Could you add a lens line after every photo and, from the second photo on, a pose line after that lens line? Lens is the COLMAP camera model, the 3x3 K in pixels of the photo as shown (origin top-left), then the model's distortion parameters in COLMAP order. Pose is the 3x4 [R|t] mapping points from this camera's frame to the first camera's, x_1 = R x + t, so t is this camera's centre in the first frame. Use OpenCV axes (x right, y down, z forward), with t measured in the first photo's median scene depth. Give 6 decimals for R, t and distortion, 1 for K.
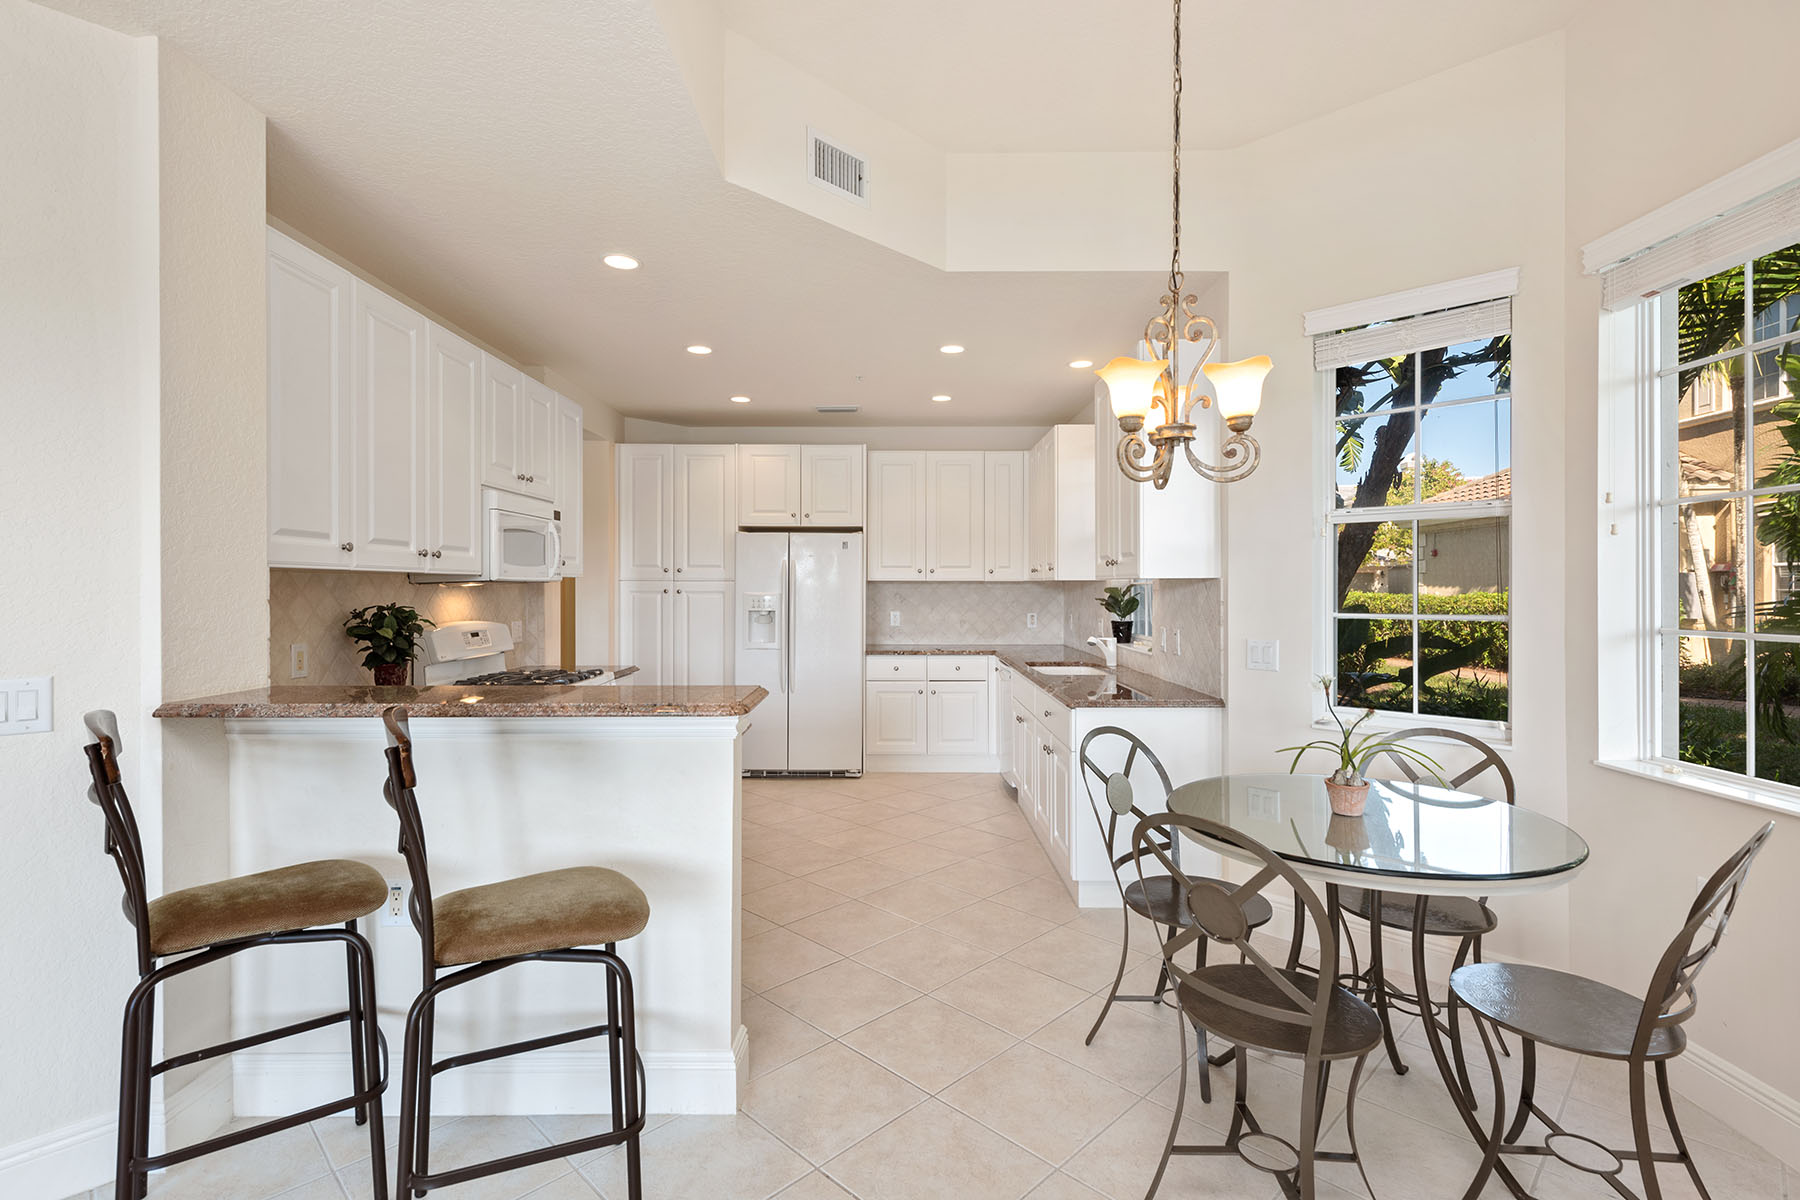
lens RADIAL K [[858.2, 0, 898.6], [0, 858.2, 587.1], [0, 0, 1]] dist [0.002384, 0.000241]
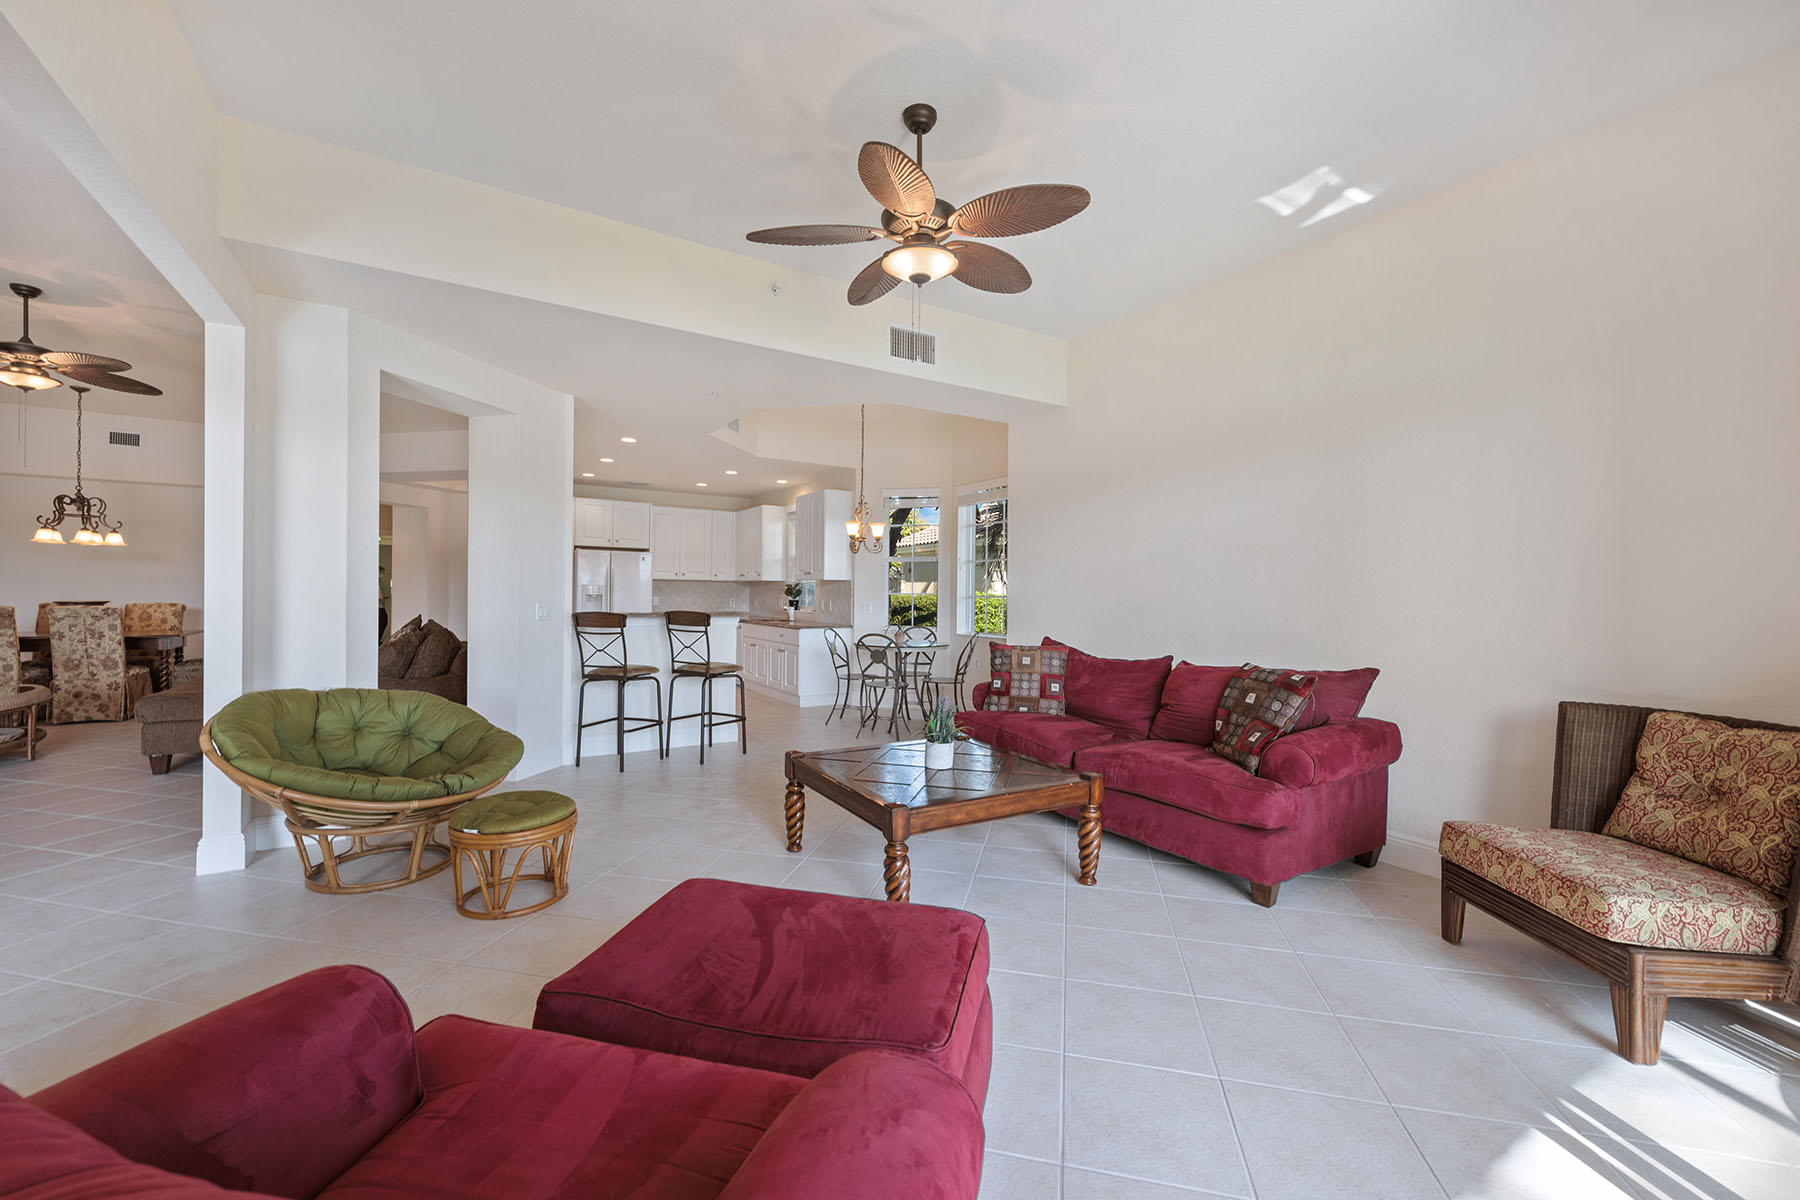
lens RADIAL K [[772.9, 0, 896.7], [0, 772.9, 597.3], [0, 0, 1]] dist [0.008897, -0.000768]
pose [[0.855399, 0.008665, 0.517897, -0.525194], [-0.013486, 0.999894, 0.005545, 0.019071], [-0.517794, -0.011727, 0.855425, -0.794054]]
